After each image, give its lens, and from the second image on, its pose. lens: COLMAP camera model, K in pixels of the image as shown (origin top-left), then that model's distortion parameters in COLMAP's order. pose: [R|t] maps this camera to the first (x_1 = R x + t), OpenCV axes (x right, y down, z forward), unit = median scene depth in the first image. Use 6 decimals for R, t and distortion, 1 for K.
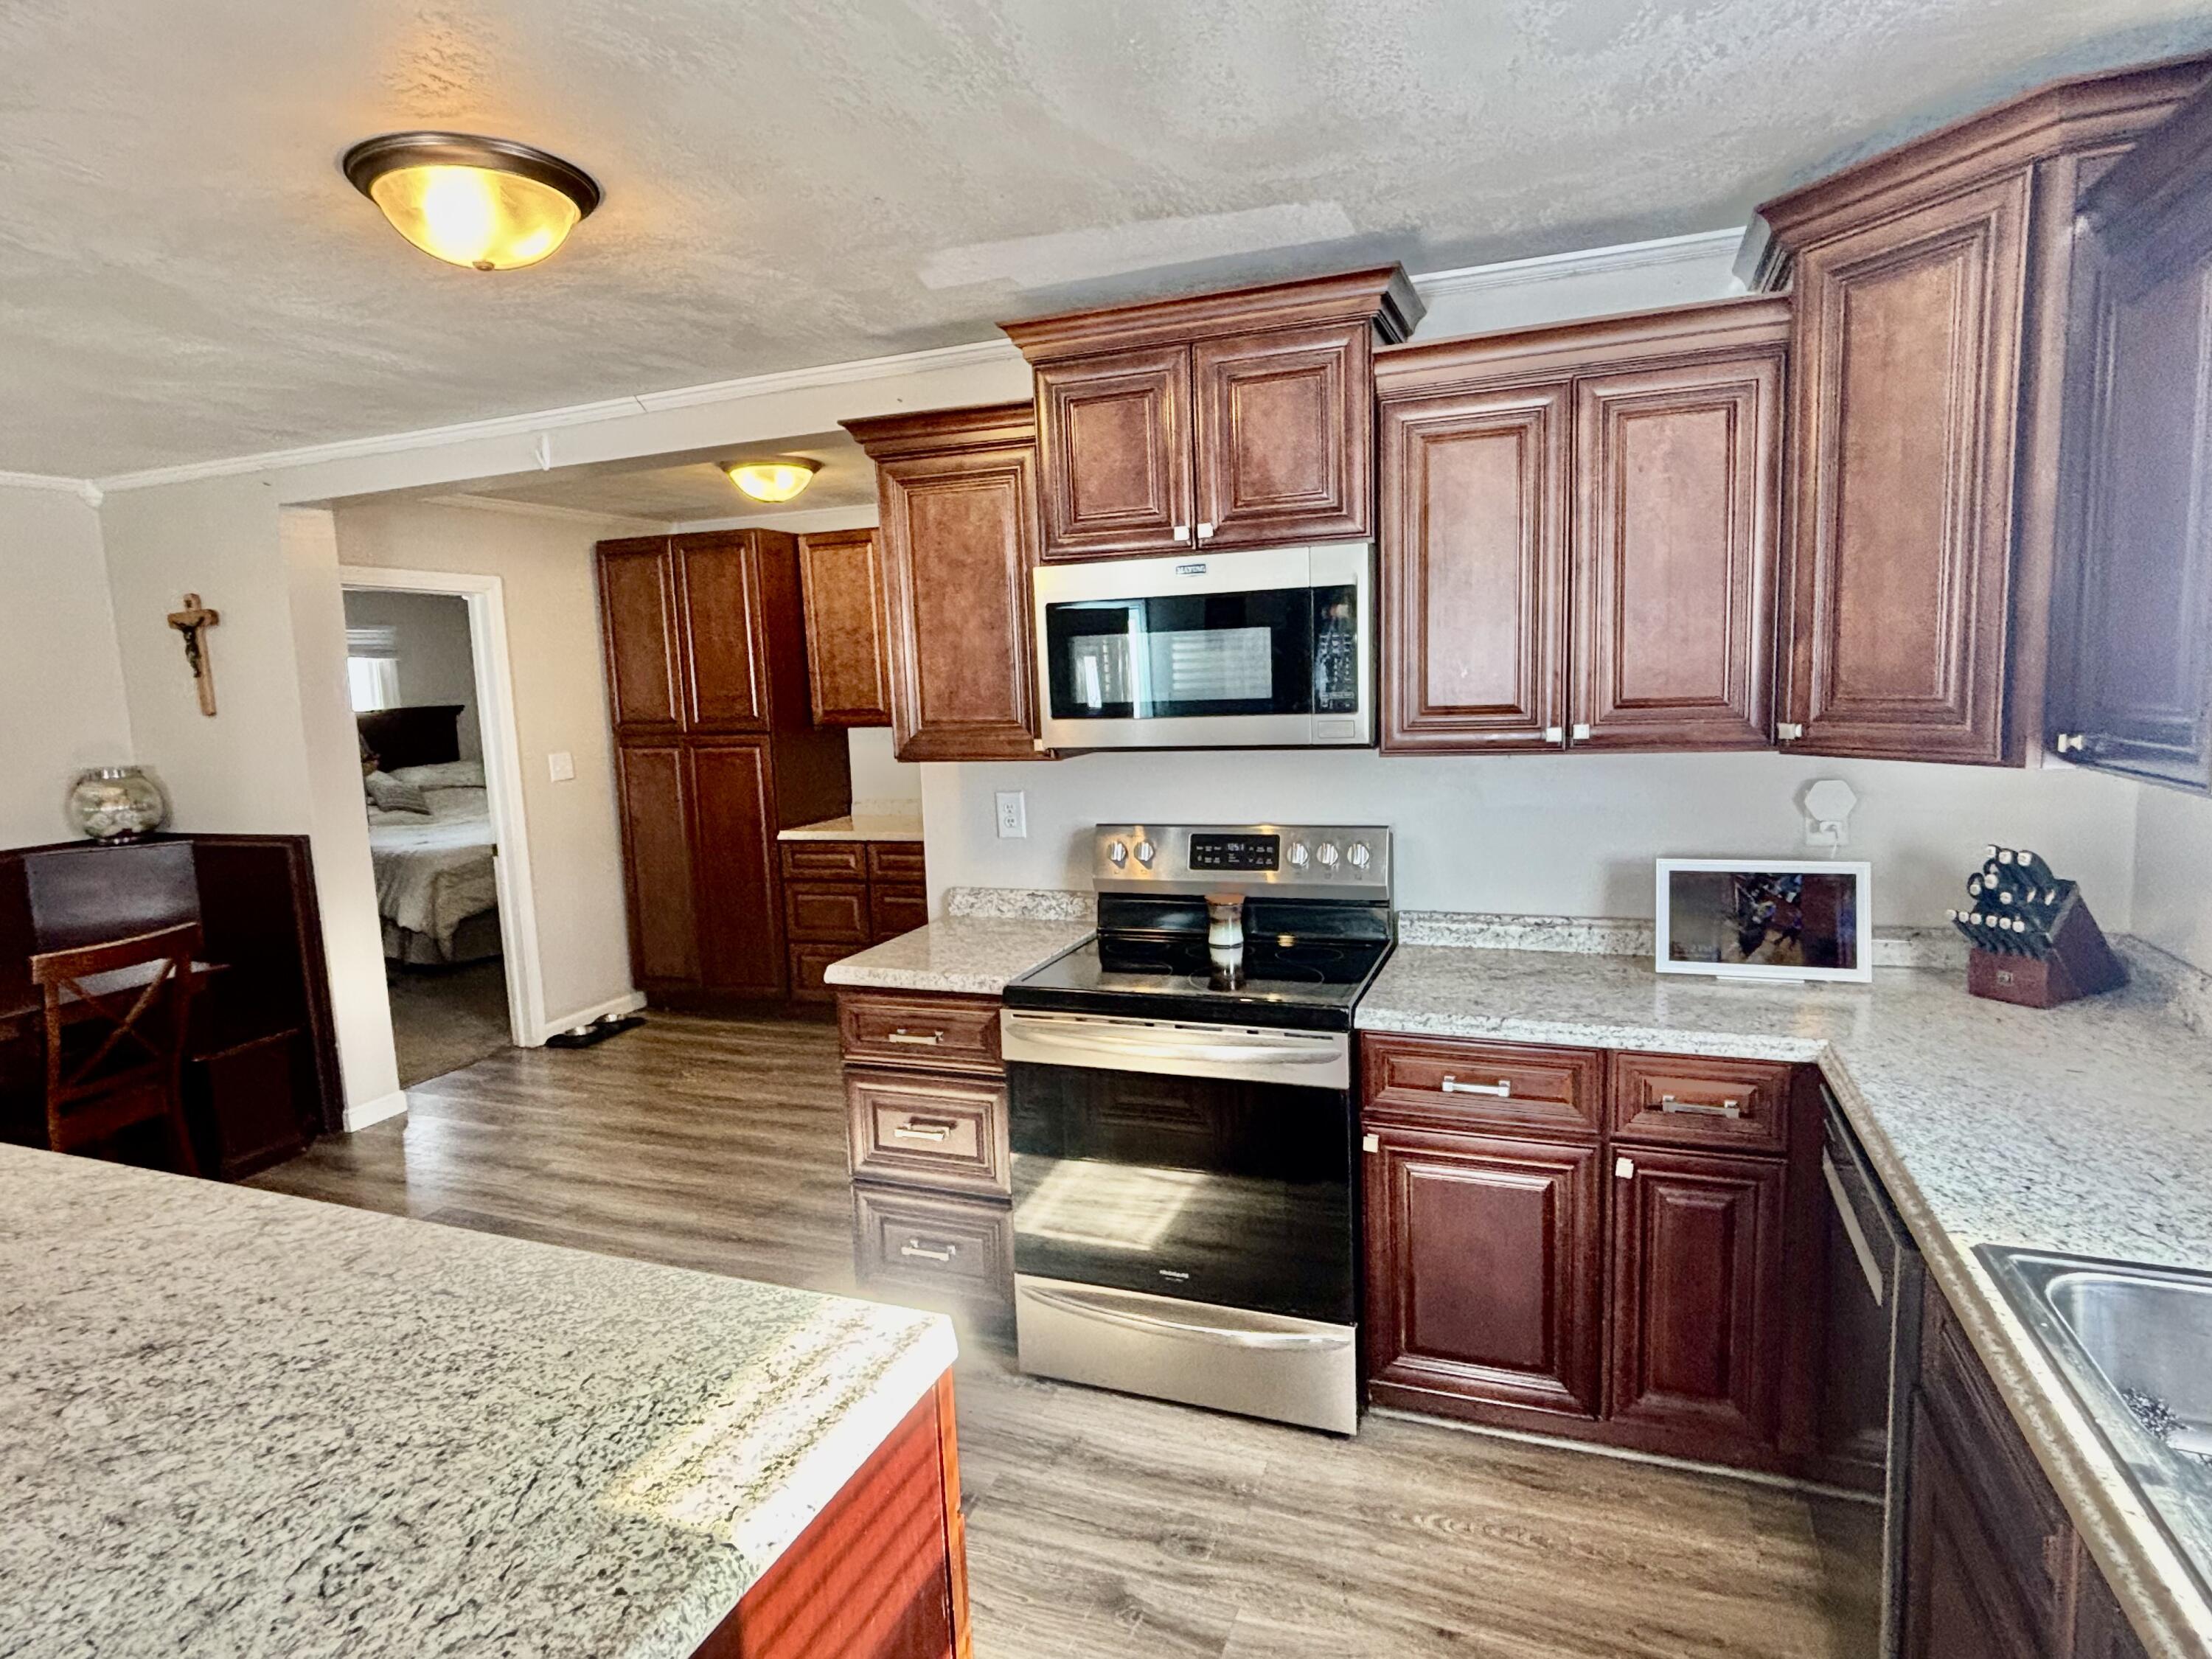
lens RADIAL K [[1205.1, 0, 1104.7], [0, 1205.1, 826.0], [0, 0, 1]] dist [-0.000785, -0.000628]
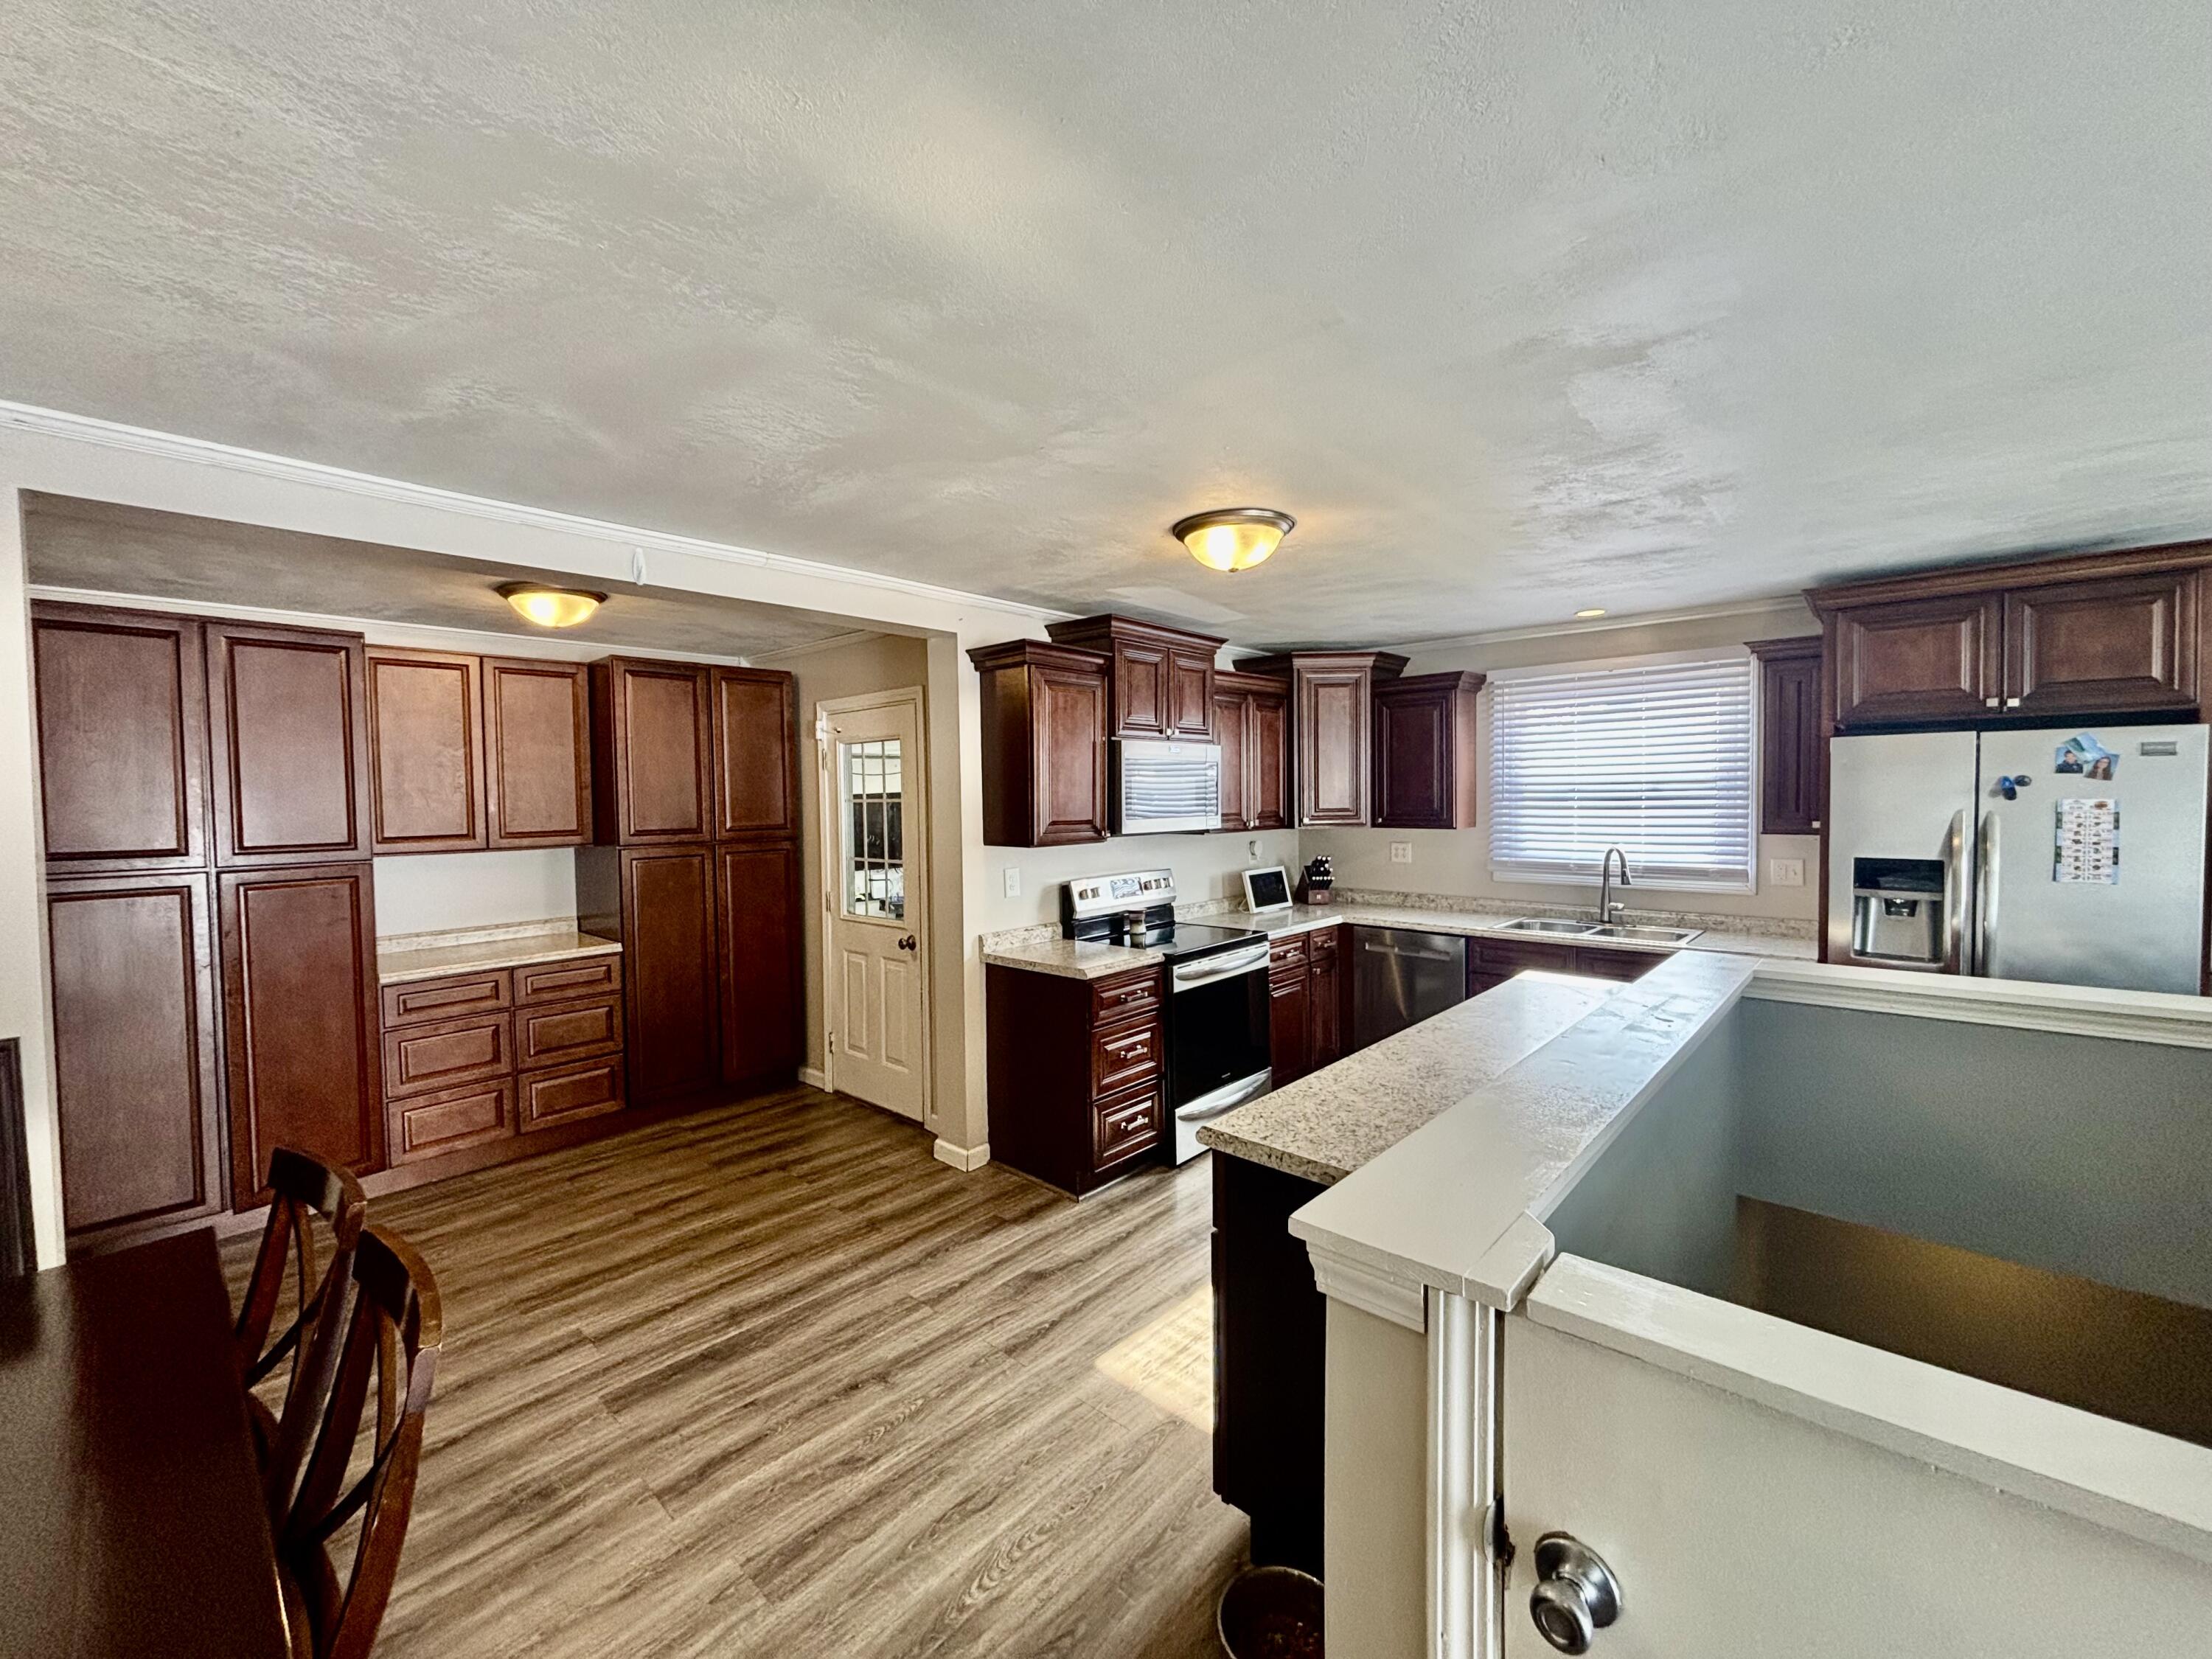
lens RADIAL K [[892.9, 0, 1107.5], [0, 892.9, 826.4], [0, 0, 1]] dist [-0.000753, 0.001612]
pose [[0.353959, 0.000517, 0.935261, -1.318018], [0.121657, 0.991478, -0.046591, -0.014884], [-0.927315, 0.130272, 0.350880, 0.513220]]
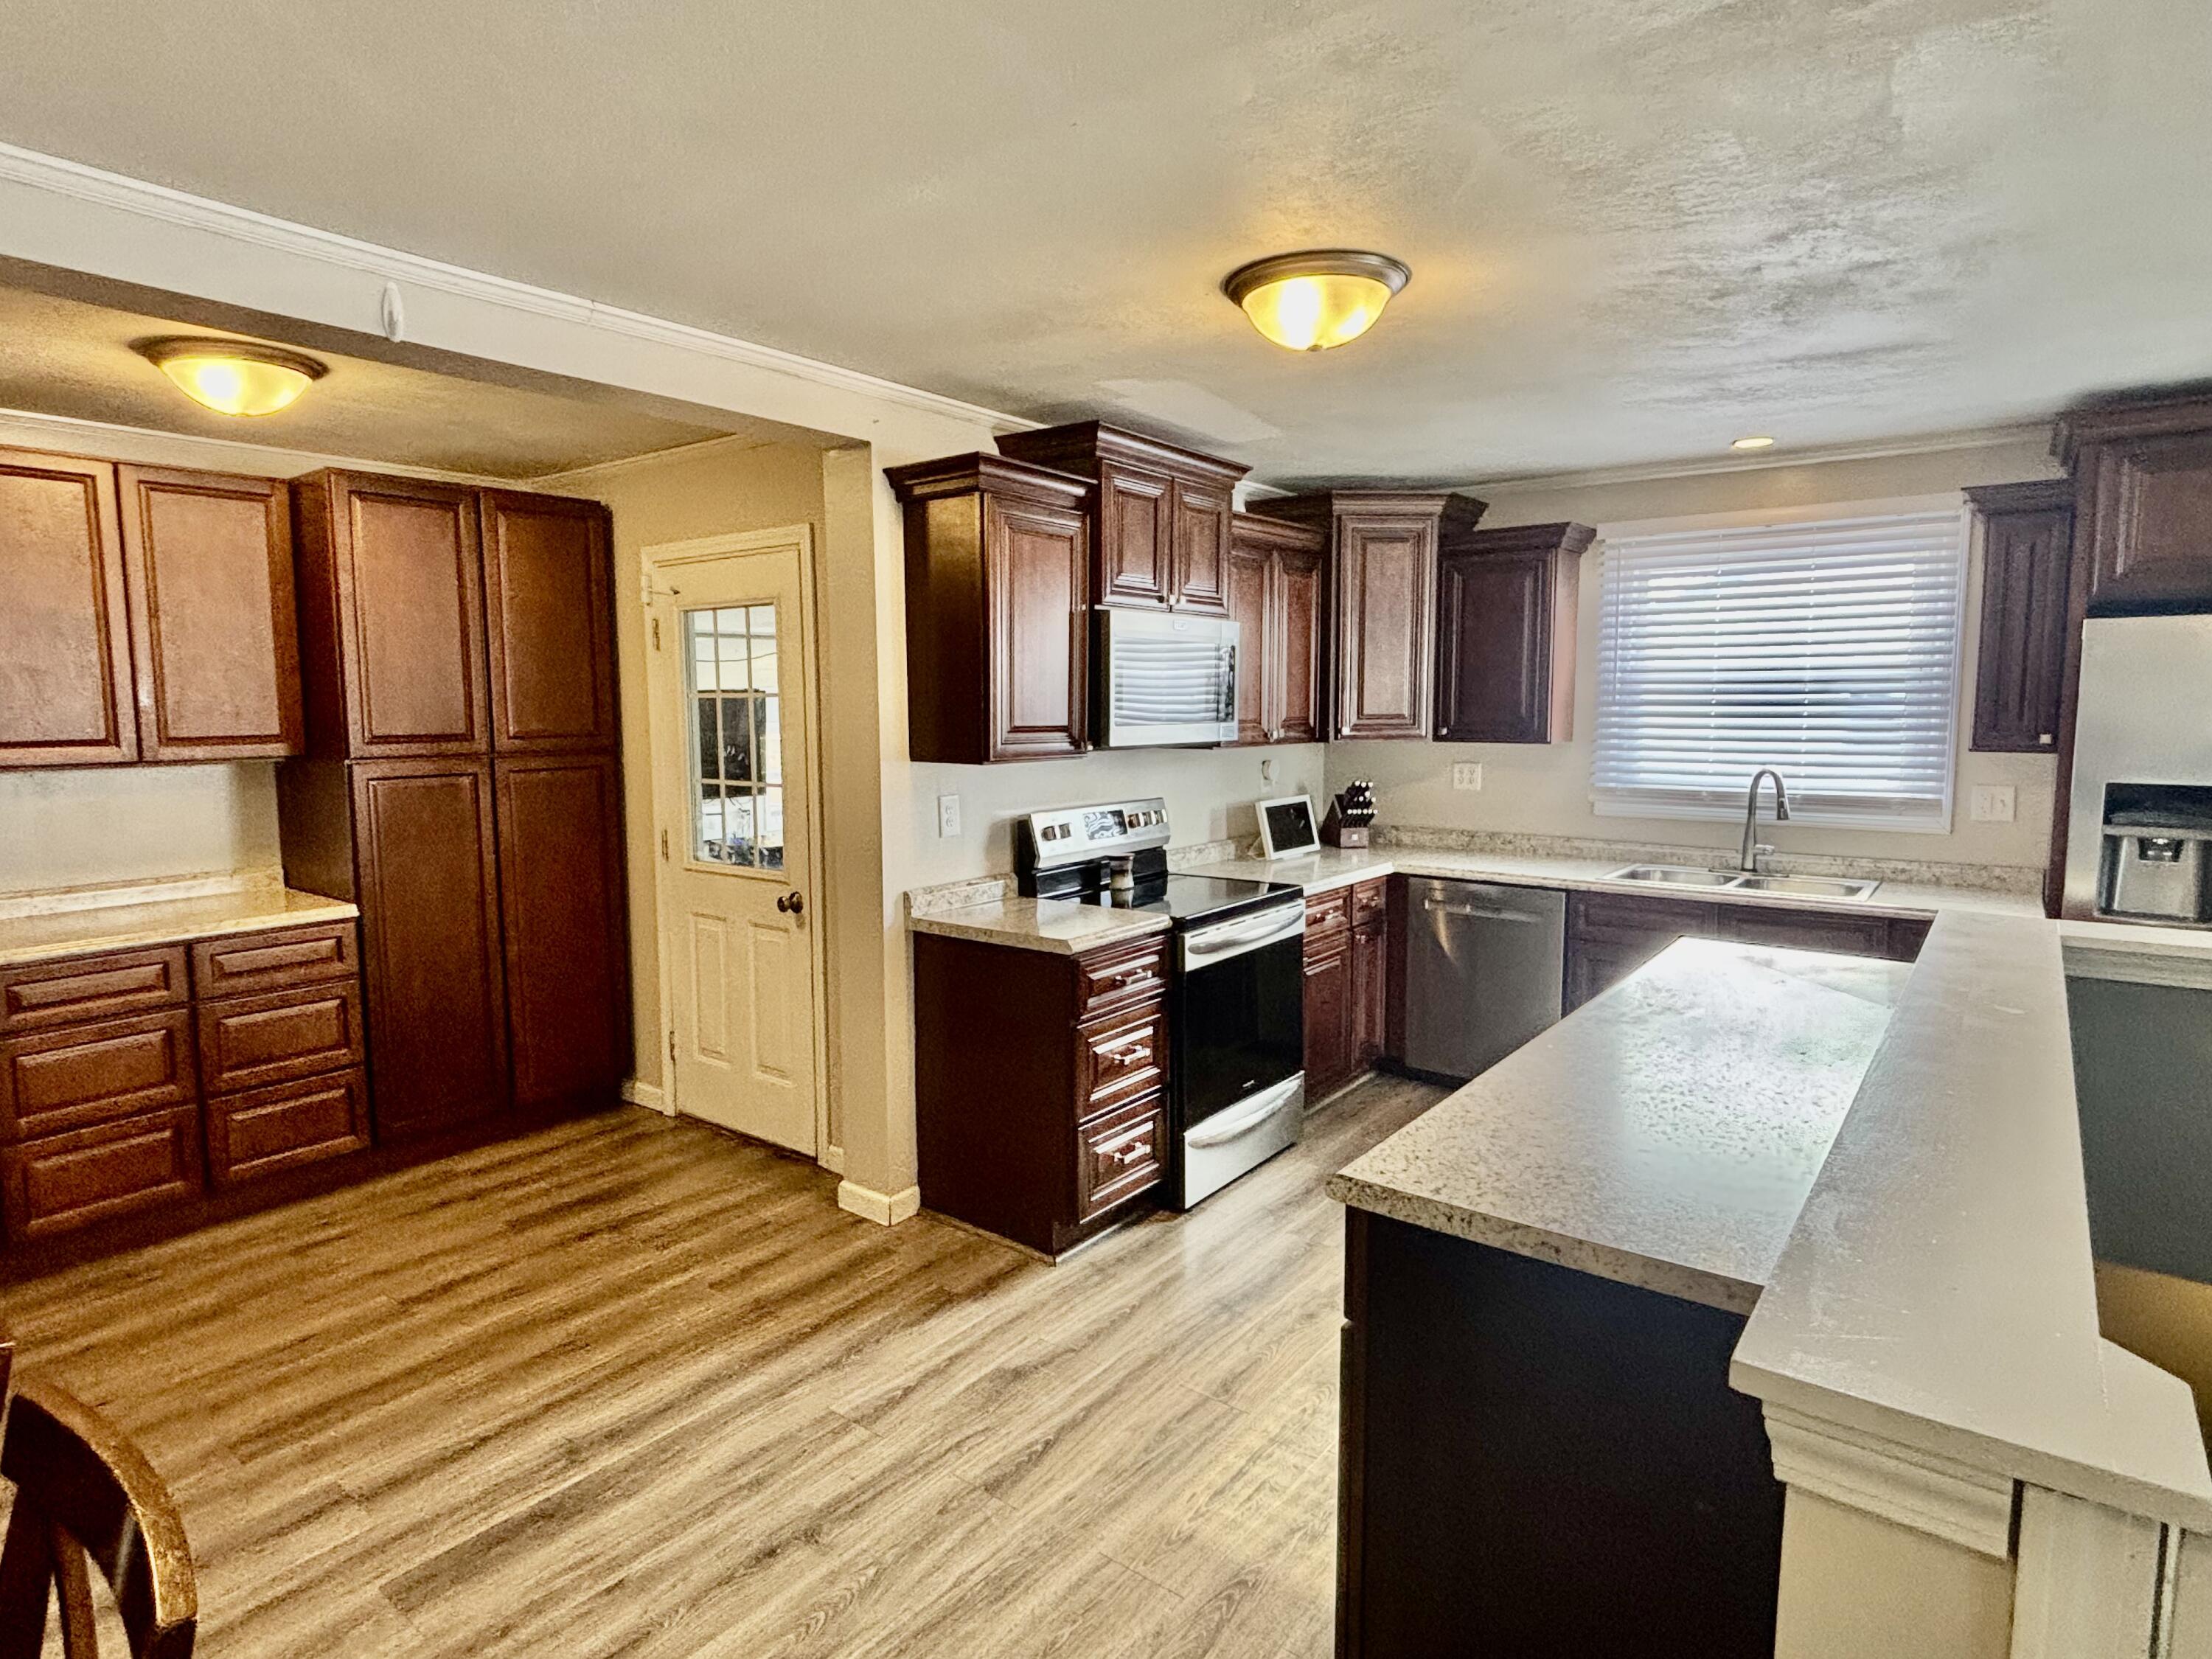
lens RADIAL K [[1205.1, 0, 1104.5], [0, 1205.1, 822.1], [0, 0, 1]] dist [-0.000785, -0.000628]
pose [[0.274518, -0.058942, 0.959774, -1.269512], [0.118312, 0.992606, 0.027118, -0.018774], [-0.954276, 0.106109, 0.279462, 0.628209]]
